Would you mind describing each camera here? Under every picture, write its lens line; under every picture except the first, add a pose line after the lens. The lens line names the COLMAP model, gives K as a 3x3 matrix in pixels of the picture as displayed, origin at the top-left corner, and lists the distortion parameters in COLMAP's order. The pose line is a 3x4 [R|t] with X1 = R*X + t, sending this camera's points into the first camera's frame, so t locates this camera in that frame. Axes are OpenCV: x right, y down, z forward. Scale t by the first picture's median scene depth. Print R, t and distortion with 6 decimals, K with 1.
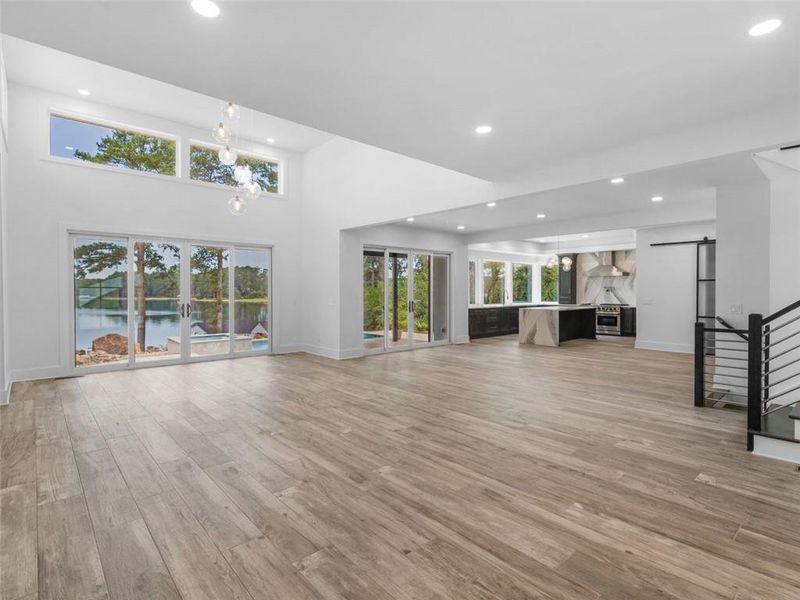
lens RADIAL K [[412.9, 0, 400.0], [0, 412.9, 295.7], [0, 0, 1]] dist [0.000869, -0.001489]
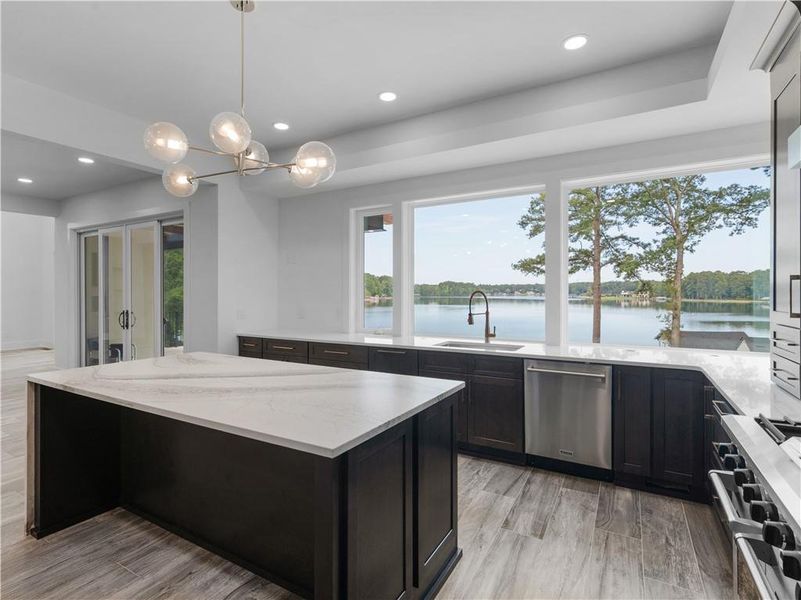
lens RADIAL K [[411.2, 0, 390.0], [0, 411.2, 291.8], [0, 0, 1]] dist [0.006108, -0.002196]
pose [[0.306993, 0.000282, -0.951712, 0.132889], [-0.012282, 0.999918, -0.003665, -0.003473], [0.951633, 0.012814, 0.306971, 0.215679]]
